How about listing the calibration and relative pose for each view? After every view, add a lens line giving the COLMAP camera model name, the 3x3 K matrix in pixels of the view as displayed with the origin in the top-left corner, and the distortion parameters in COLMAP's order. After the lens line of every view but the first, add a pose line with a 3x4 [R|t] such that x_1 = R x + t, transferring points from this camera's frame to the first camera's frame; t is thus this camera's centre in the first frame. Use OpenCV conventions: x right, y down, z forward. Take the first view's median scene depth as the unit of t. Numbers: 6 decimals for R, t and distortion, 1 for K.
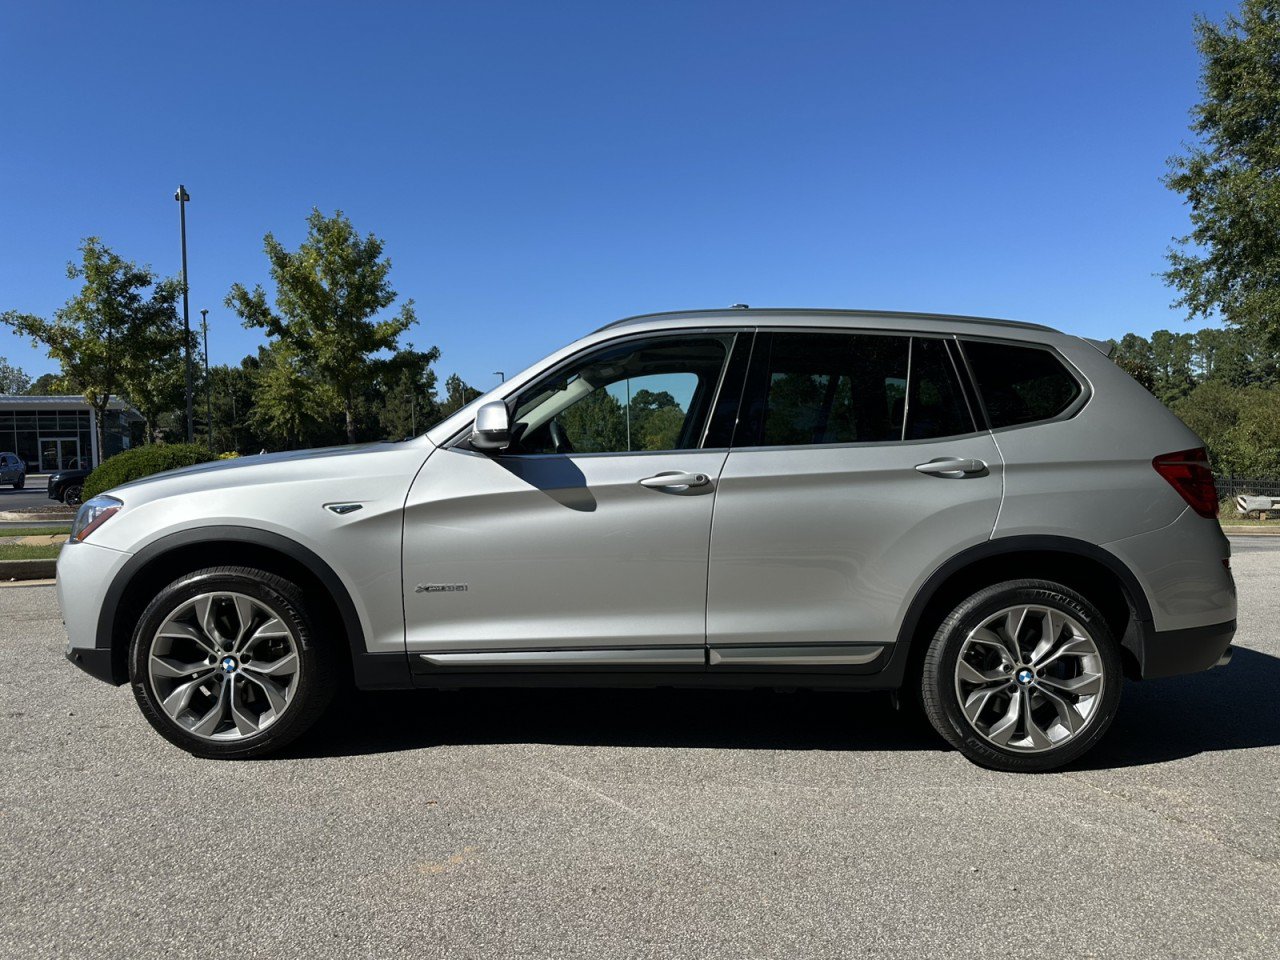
lens RADIAL K [[906.5, 0, 640.6], [0, 906.5, 485.5], [0, 0, 1]] dist [0.033729, -0.046929]
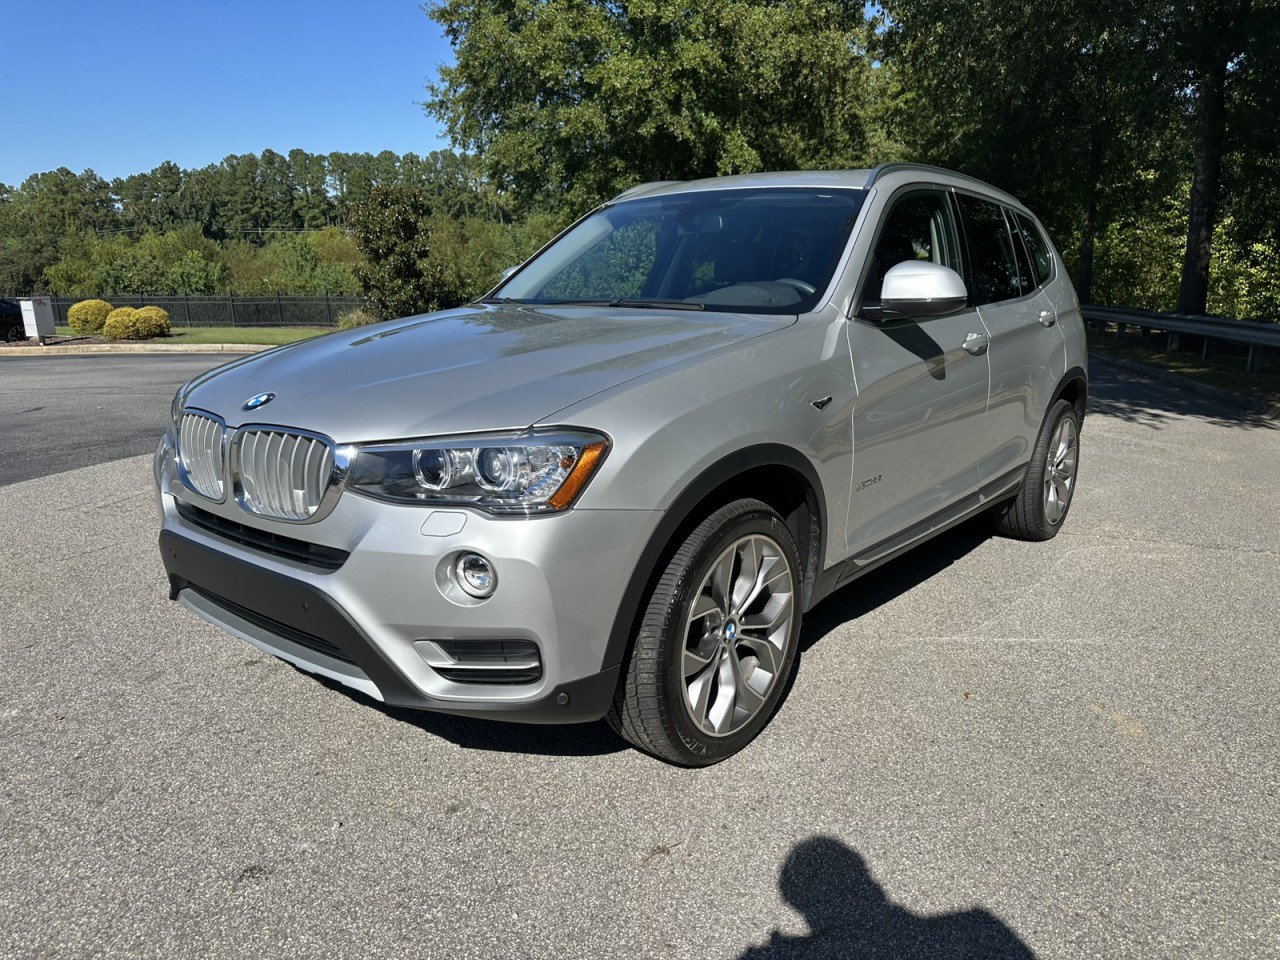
lens RADIAL K [[906.5, 0, 637.2], [0, 906.5, 490.1], [0, 0, 1]] dist [0.033729, -0.046929]
pose [[0.641883, -0.177428, 0.745993, -0.152348], [0.025076, 0.977198, 0.210842, -0.010051], [-0.766392, -0.116630, 0.631696, 0.092177]]
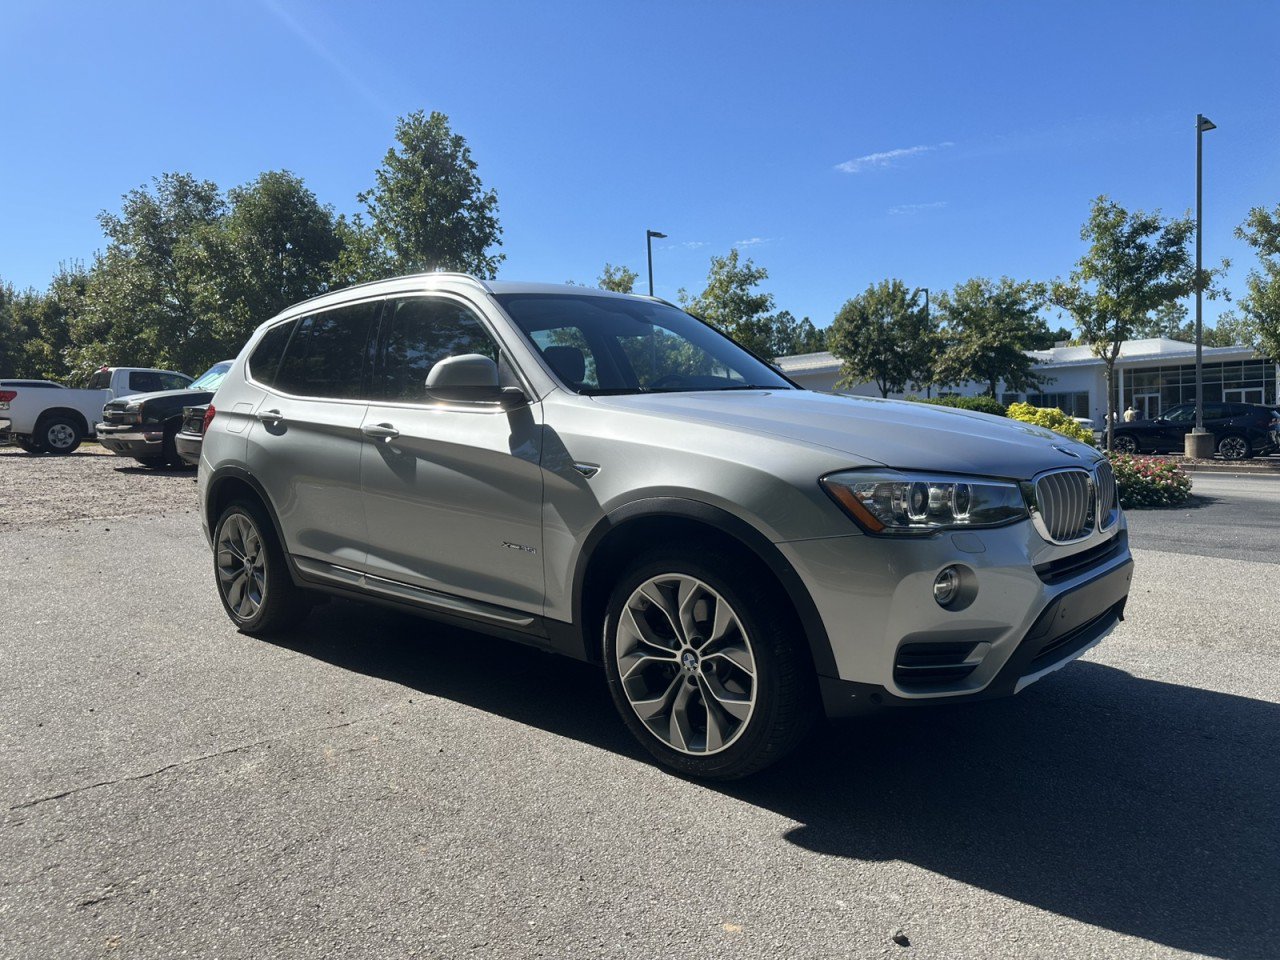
lens RADIAL K [[906.5, 0, 642.2], [0, 906.5, 480.5], [0, 0, 1]] dist [0.033729, -0.046929]
pose [[0.338770, 0.052329, -0.939413, 0.207349], [-0.007571, 0.998571, 0.052894, -0.000501], [0.940839, -0.010806, 0.338682, 0.149409]]
